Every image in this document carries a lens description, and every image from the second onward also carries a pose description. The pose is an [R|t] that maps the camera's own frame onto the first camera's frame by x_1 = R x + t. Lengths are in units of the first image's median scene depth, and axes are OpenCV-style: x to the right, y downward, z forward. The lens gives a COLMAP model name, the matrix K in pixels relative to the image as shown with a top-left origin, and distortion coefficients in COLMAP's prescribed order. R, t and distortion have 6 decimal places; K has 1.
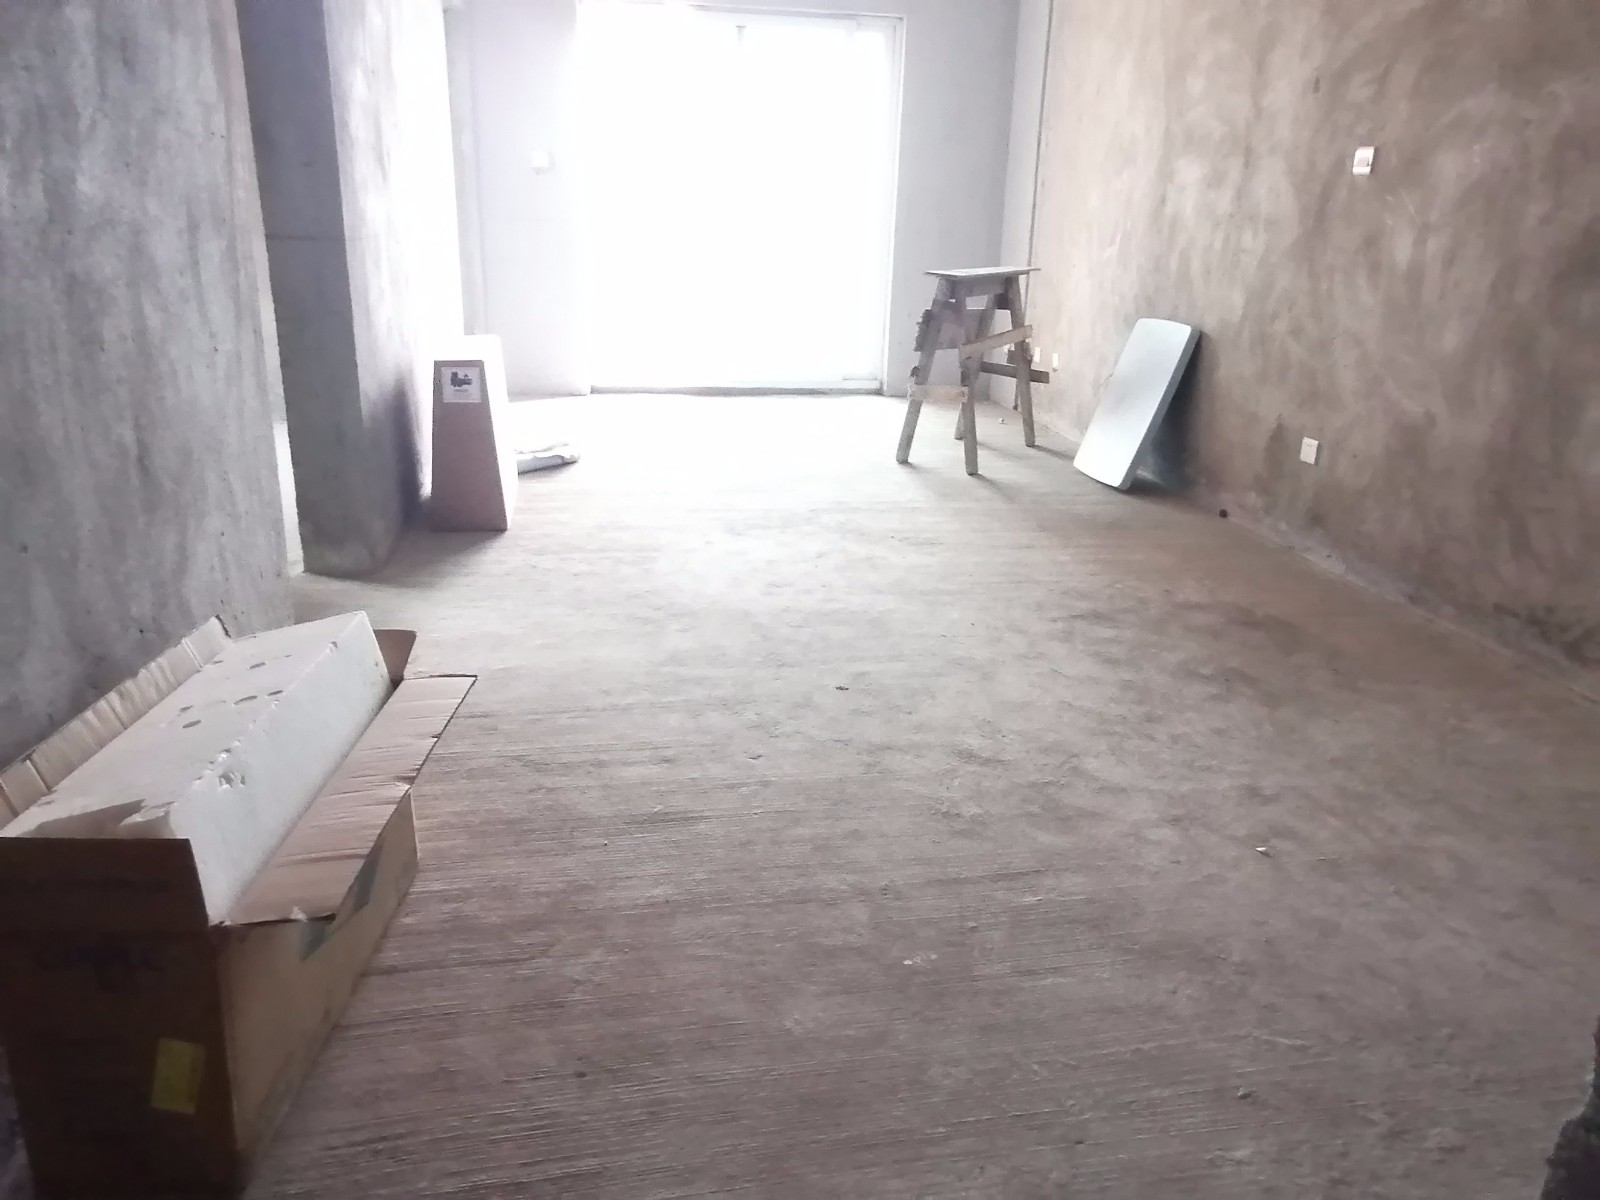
lens RADIAL K [[1198.3, 0, 800.2], [0, 1198.3, 599.1], [0, 0, 1]] dist [0.054910, 0.004268]
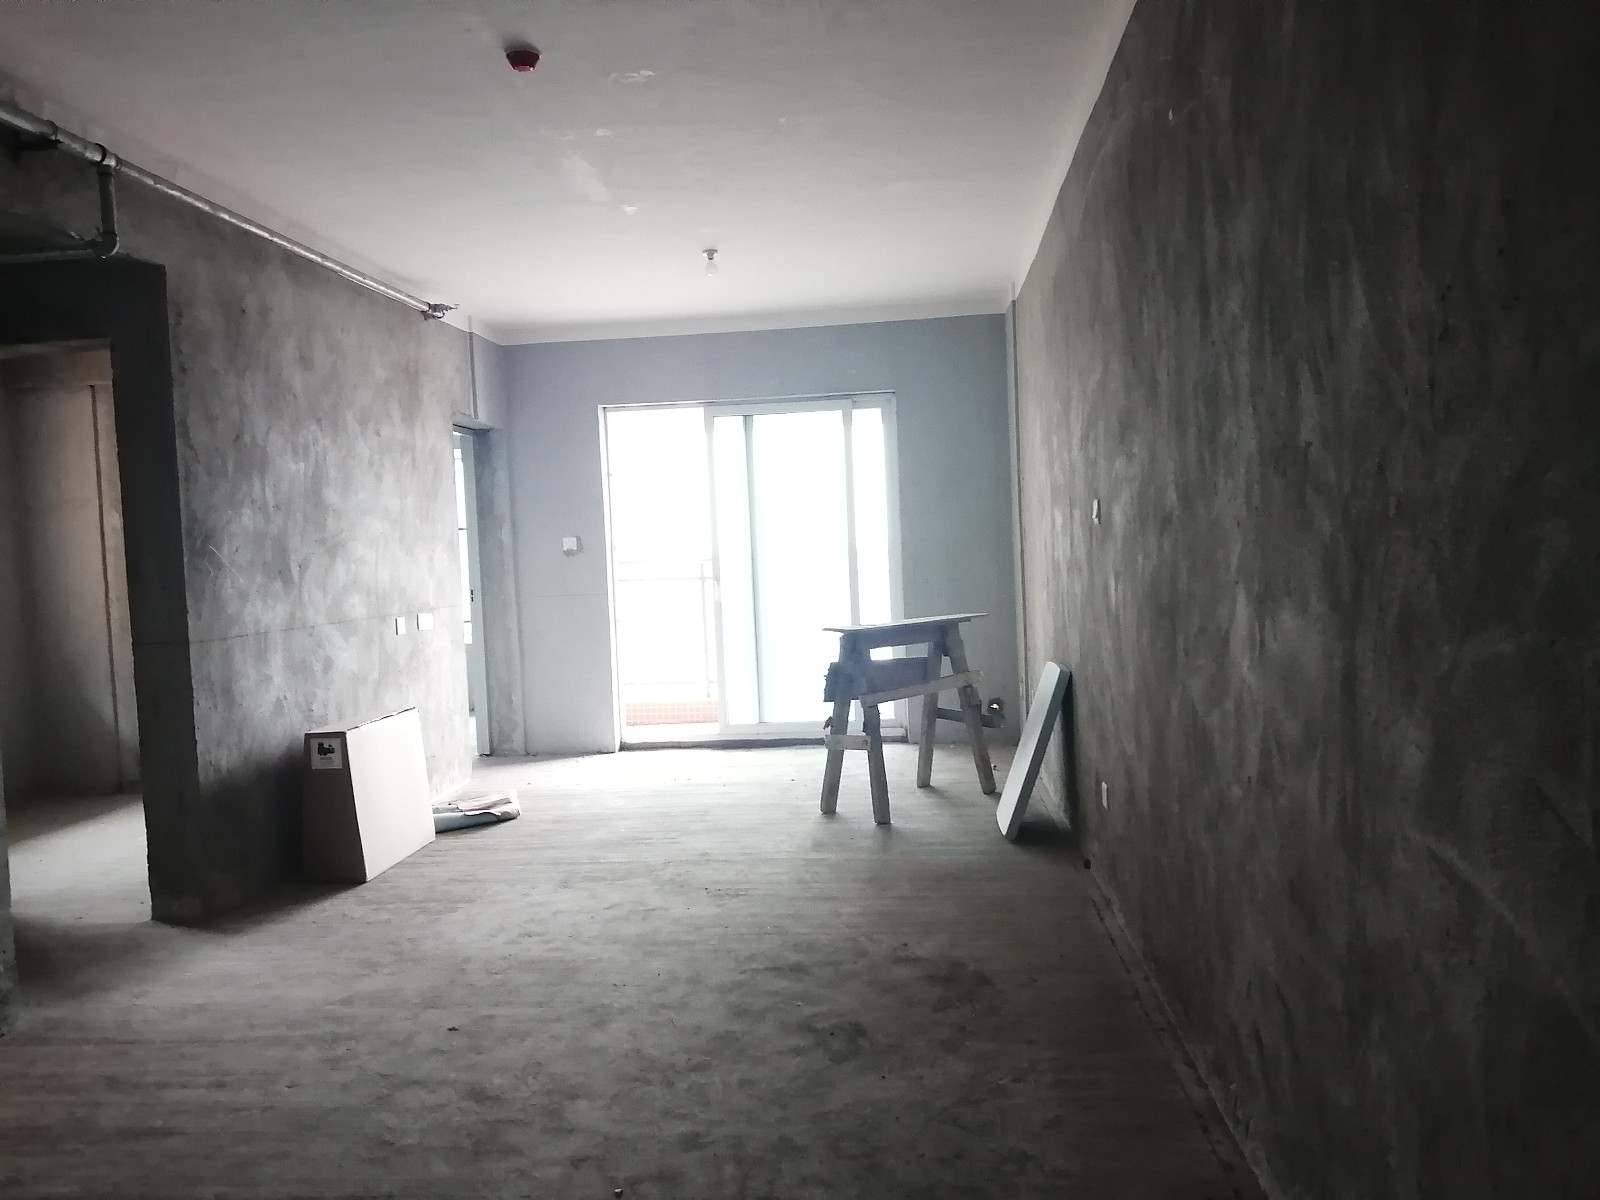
lens RADIAL K [[1335.4, 0, 802.8], [0, 1335.4, 598.4], [0, 0, 1]] dist [-0.014072, 0.039526]
pose [[0.958109, -0.061939, -0.279625, 0.597670], [-0.015756, 0.963457, -0.267400, 0.014673], [0.285969, 0.260604, 0.922121, -0.094074]]
